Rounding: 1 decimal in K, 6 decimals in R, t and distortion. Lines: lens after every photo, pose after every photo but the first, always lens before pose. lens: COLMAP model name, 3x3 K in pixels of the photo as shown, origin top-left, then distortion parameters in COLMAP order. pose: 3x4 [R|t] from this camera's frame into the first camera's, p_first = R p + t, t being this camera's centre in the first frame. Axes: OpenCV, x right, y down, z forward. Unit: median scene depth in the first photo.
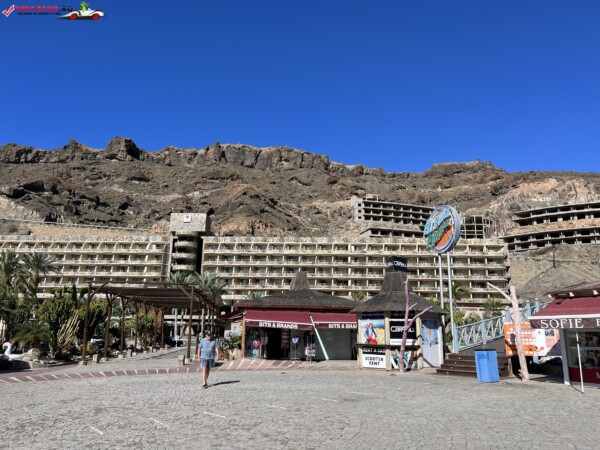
lens RADIAL K [[448.4, 0, 305.2], [0, 448.4, 230.6], [0, 0, 1]] dist [0.041500, -0.052706]
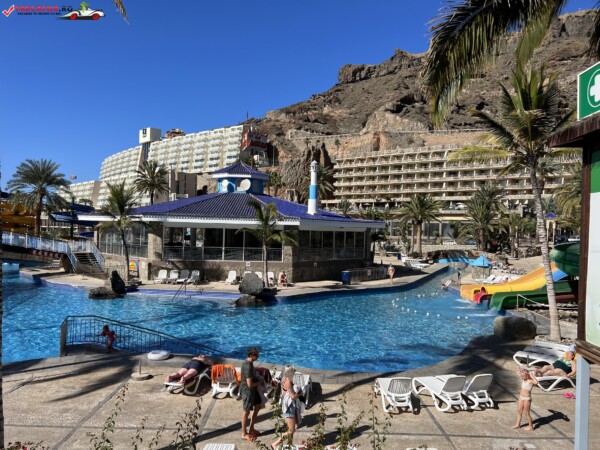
lens RADIAL K [[448.4, 0, 297.8], [0, 448.4, 232.0], [0, 0, 1]] dist [0.041500, -0.052706]
pose [[0.826159, 0.008832, -0.563368, -0.177785], [0.115861, 0.975846, 0.185205, -0.015633], [0.551396, -0.218281, 0.805181, -0.068403]]
